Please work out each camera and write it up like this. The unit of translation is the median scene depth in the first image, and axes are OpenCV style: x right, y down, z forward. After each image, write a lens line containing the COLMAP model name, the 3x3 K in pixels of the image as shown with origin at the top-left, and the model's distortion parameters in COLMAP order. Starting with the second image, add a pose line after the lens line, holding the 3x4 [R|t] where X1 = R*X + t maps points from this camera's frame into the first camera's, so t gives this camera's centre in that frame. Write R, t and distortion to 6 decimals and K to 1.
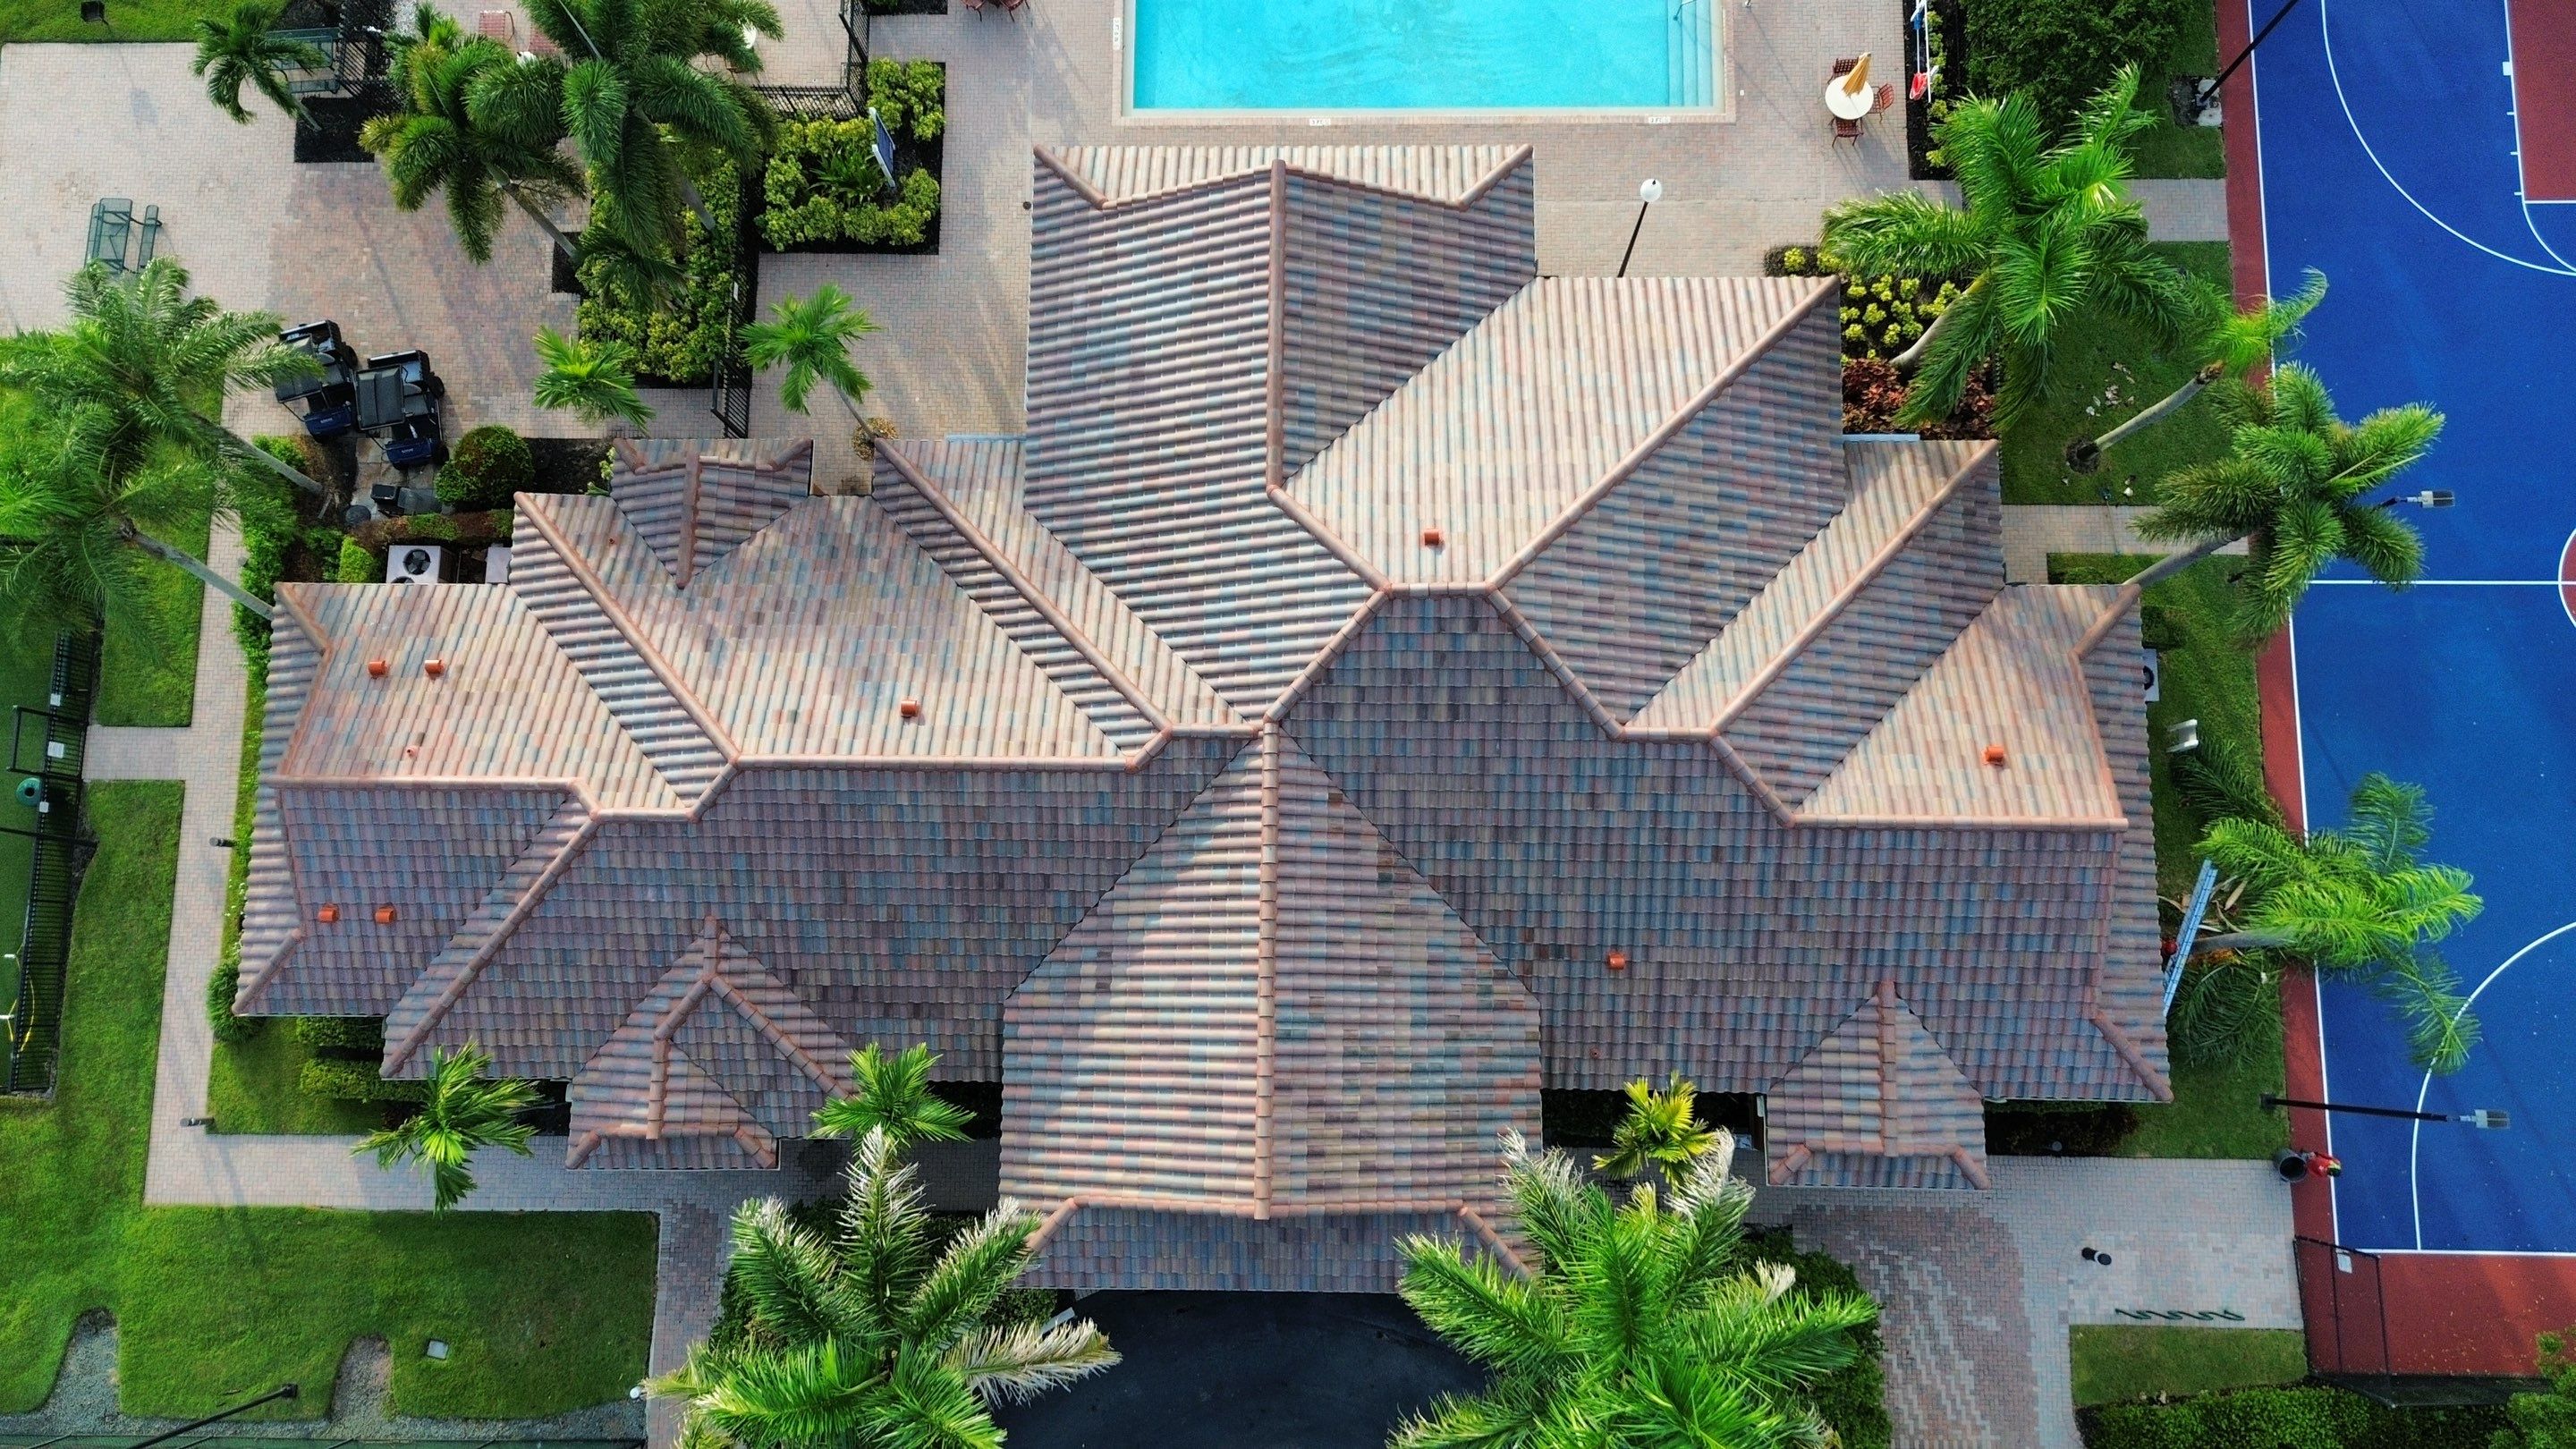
lens RADIAL K [[1884.5, 0, 1288.0], [0, 1884.5, 724.5], [0, 0, 1]] dist [0.057277, -0.042851]
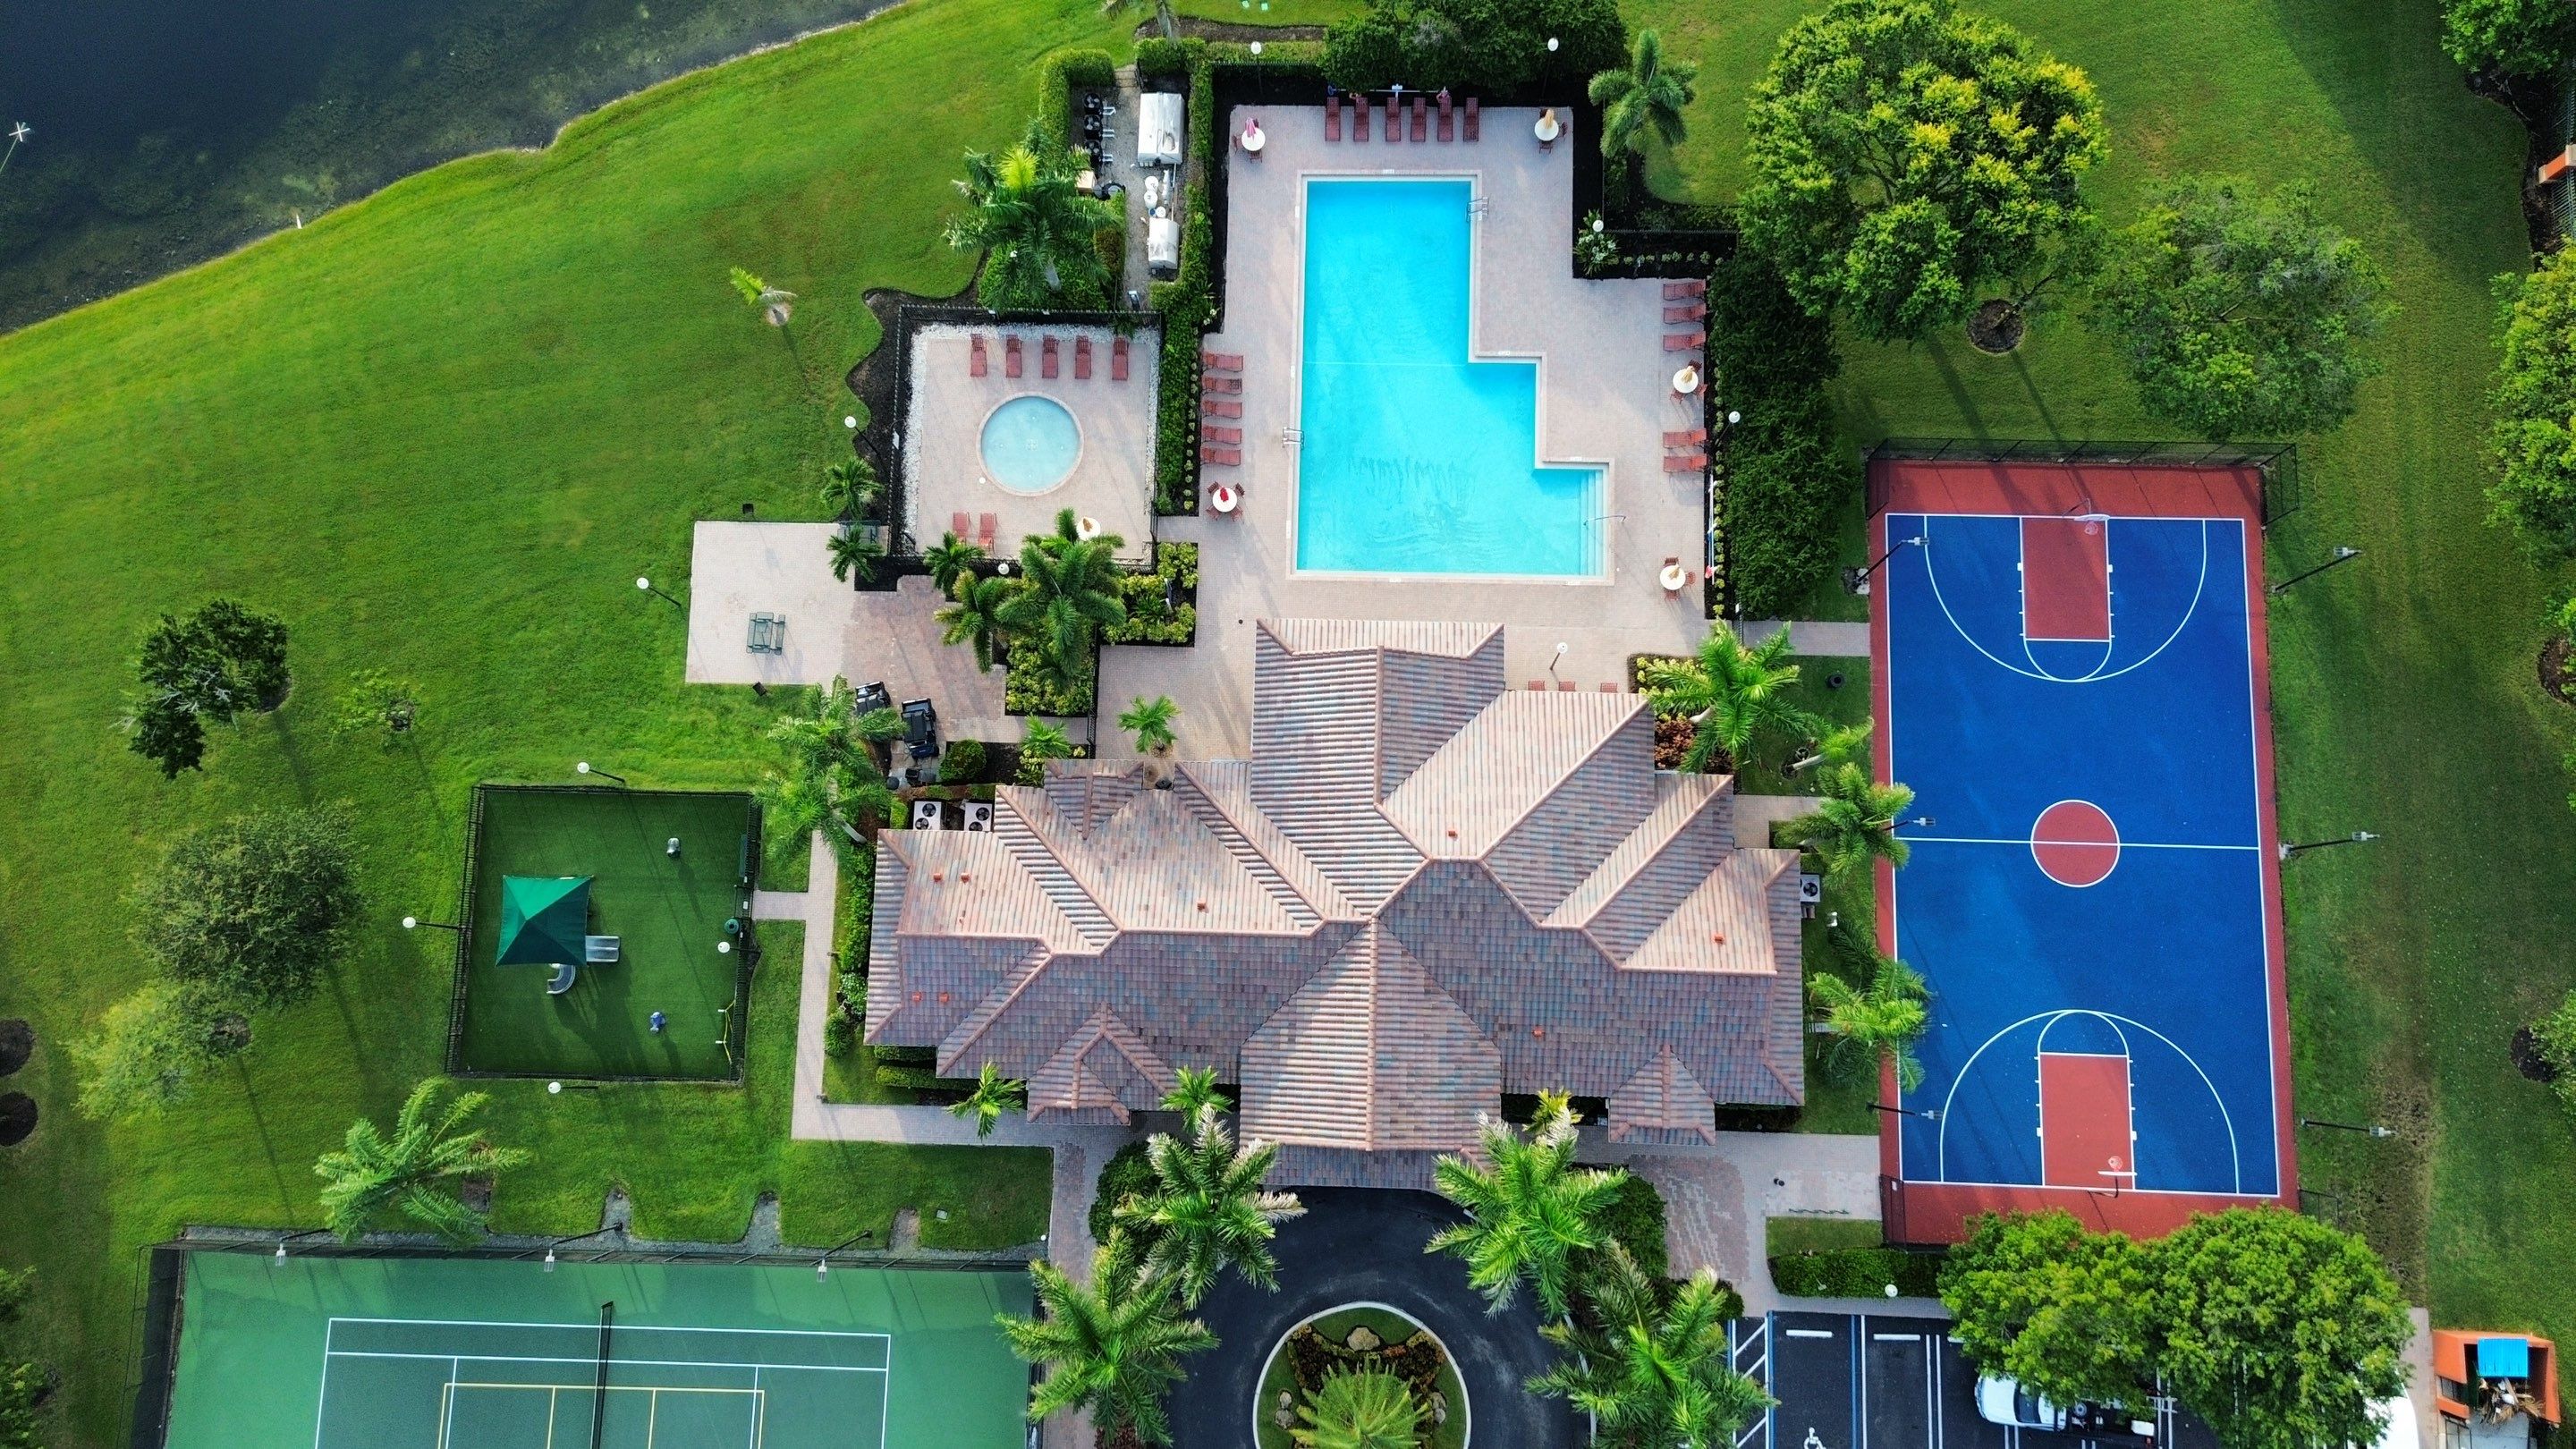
lens RADIAL K [[1885.9, 0, 1288.0], [0, 1885.9, 724.5], [0, 0, 1]] dist [0.078612, -0.085410]
pose [[0.999842, 0.016746, -0.005882, -0.093046], [-0.016751, 0.999859, -0.000773, -0.204043], [0.005869, 0.000871, 0.999982, -1.067685]]
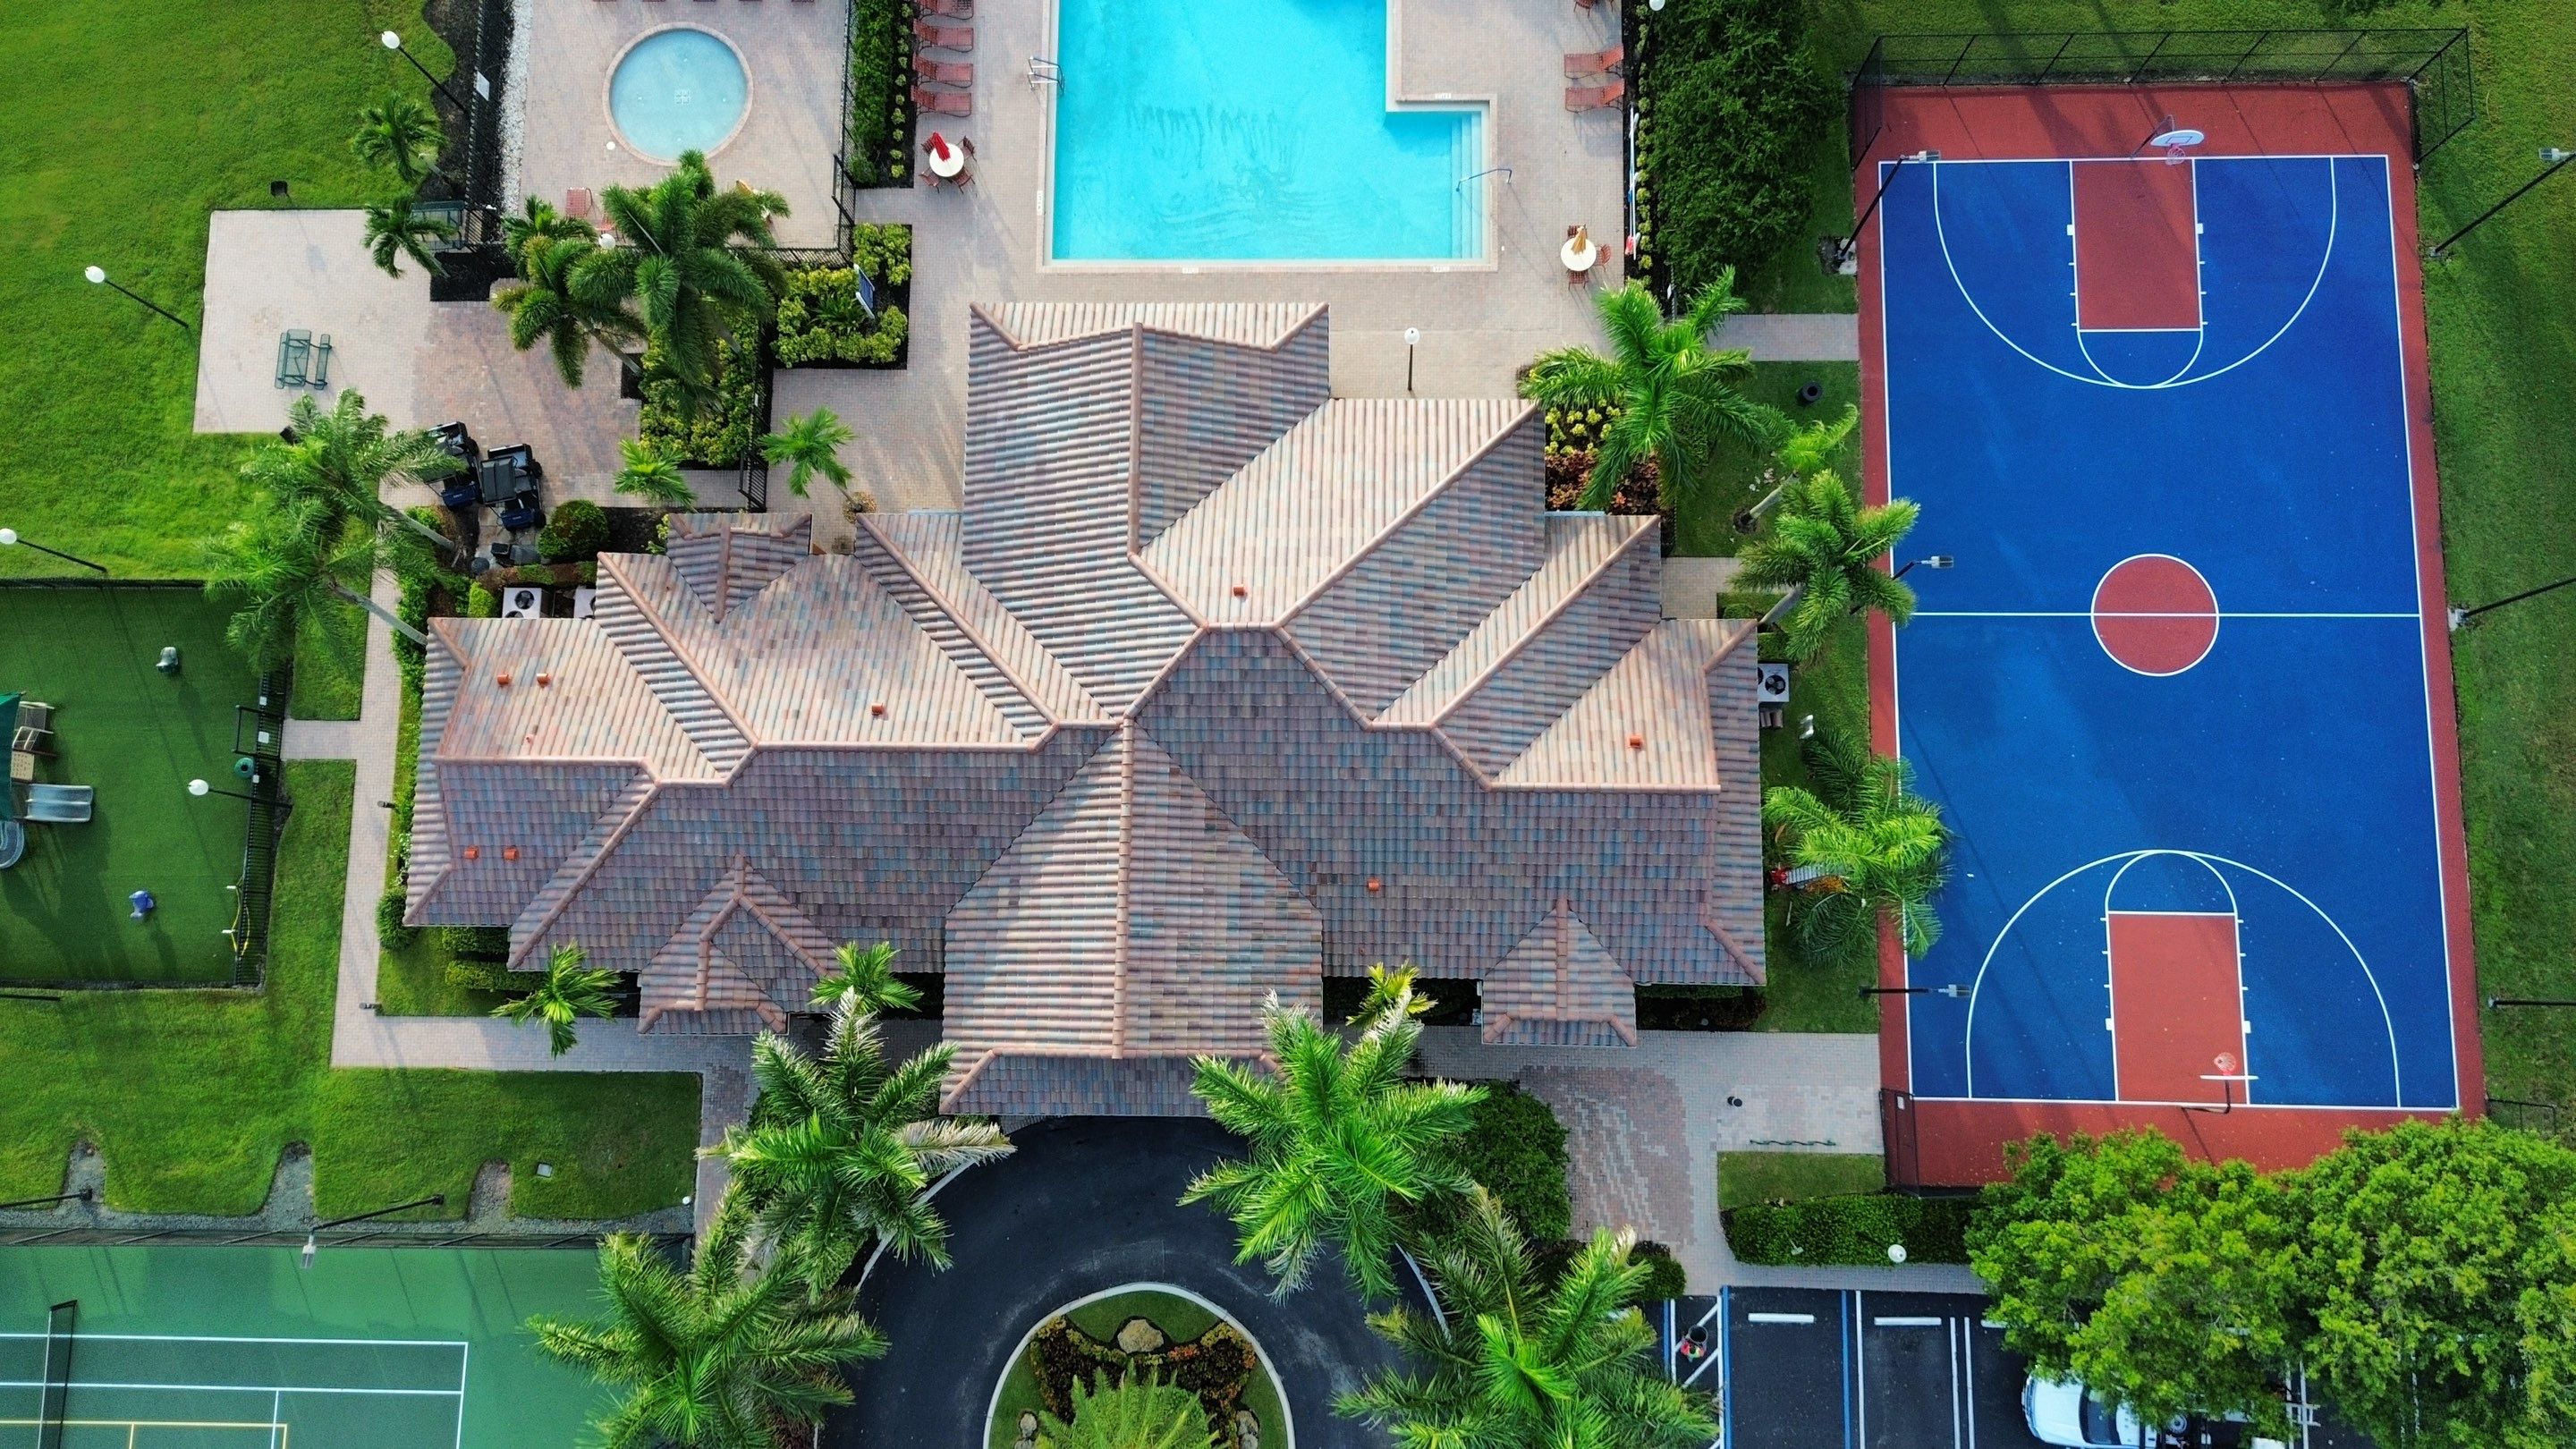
lens RADIAL K [[1885.9, 0, 1288.0], [0, 1885.9, 724.5], [0, 0, 1]] dist [0.078612, -0.085410]
pose [[0.999900, -0.000270, -0.014134, 0.126367], [0.000379, 0.999970, 0.007713, -0.007219], [0.014132, -0.007717, 0.999870, -0.414618]]
